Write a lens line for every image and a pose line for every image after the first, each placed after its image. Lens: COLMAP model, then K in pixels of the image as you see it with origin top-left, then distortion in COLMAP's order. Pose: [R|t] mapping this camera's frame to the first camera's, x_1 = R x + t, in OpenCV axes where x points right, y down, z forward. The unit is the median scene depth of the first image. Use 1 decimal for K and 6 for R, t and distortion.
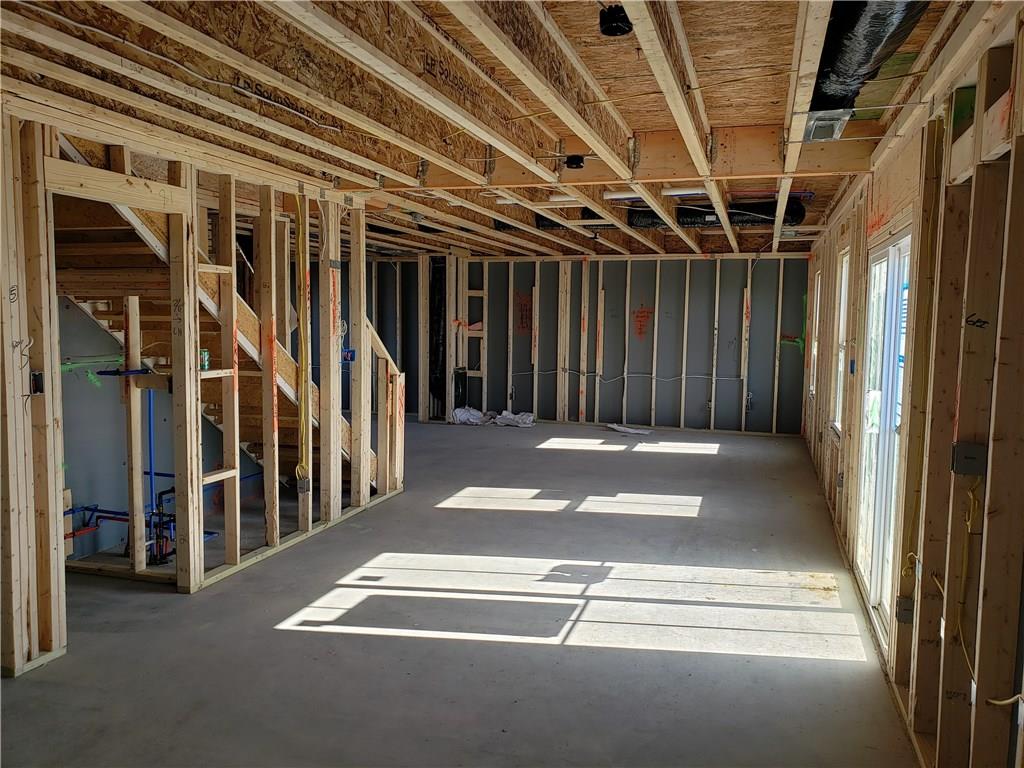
lens RADIAL K [[782.7, 0, 511.8], [0, 782.7, 382.8], [0, 0, 1]] dist [0.004118, 0.002323]
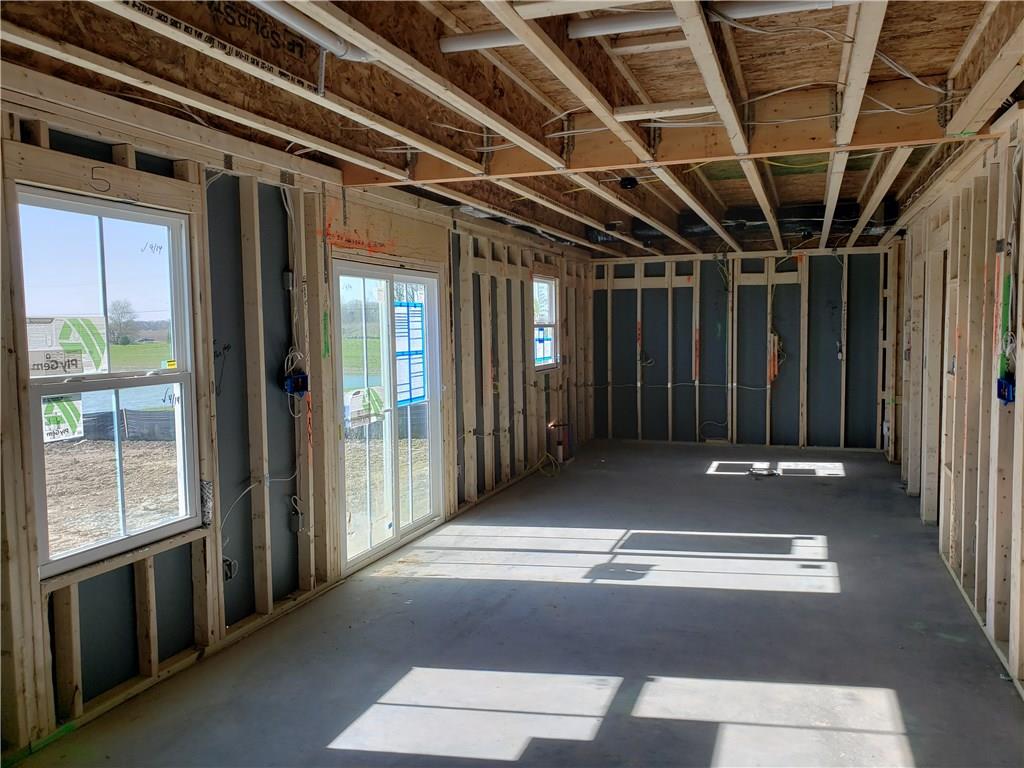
lens RADIAL K [[782.7, 0, 512.1], [0, 782.7, 383.7], [0, 0, 1]] dist [0.004118, 0.002323]
pose [[-0.998746, -0.001447, 0.050043, 0.179214], [0.006452, 0.987527, 0.157318, -0.174185], [-0.049646, 0.157444, -0.986279, 2.050243]]
